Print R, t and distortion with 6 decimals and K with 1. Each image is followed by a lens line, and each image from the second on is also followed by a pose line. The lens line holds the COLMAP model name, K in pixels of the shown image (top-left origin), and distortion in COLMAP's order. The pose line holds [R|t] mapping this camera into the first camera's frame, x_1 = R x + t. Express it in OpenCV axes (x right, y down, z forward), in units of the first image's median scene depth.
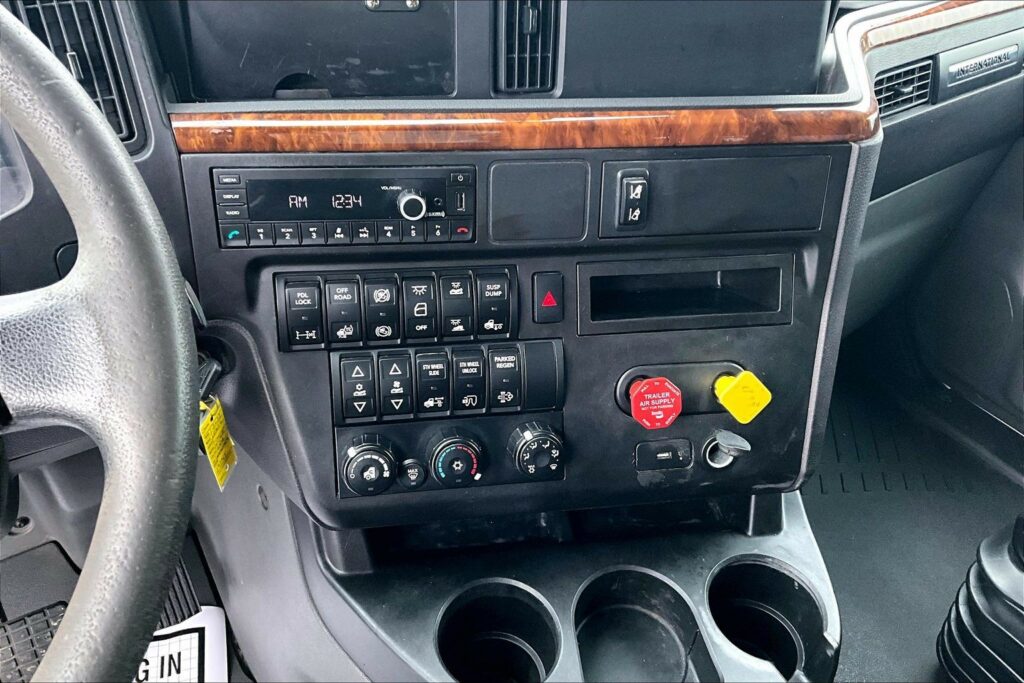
lens RADIAL K [[830.7, 0, 509.0], [0, 830.7, 338.2], [0, 0, 1]] dist [0.092221, -0.181128]
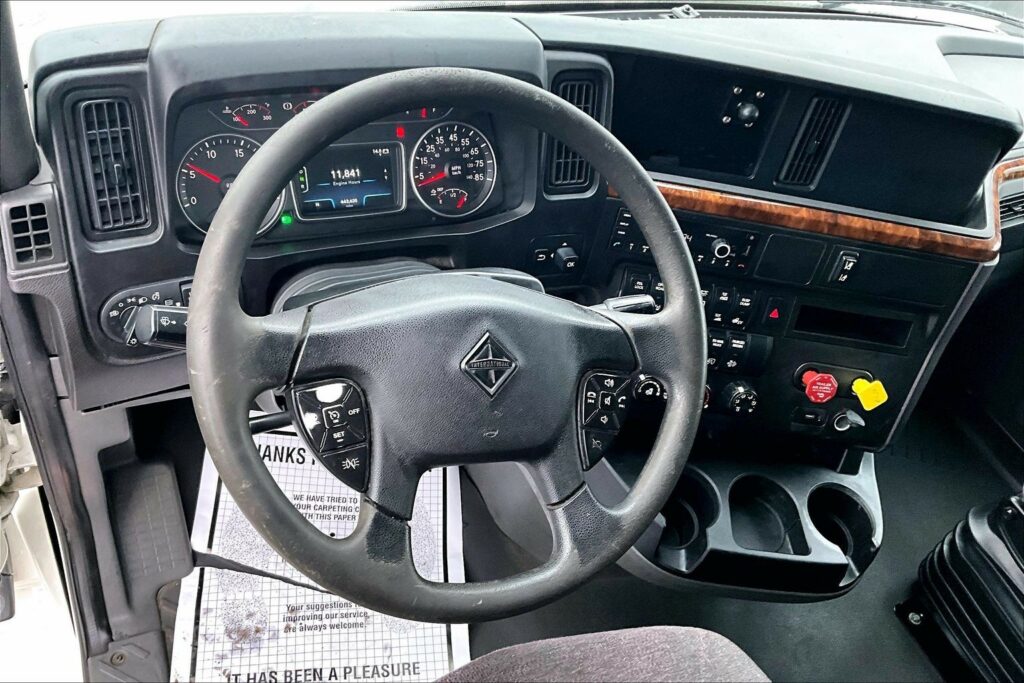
lens RADIAL K [[830.7, 0, 509.0], [0, 830.7, 338.2], [0, 0, 1]] dist [0.092221, -0.181128]
pose [[0.975170, 0.220928, 0.015275, -0.476743], [-0.220725, 0.964041, 0.148005, -0.127867], [0.017972, -0.147702, 0.988869, -0.652139]]
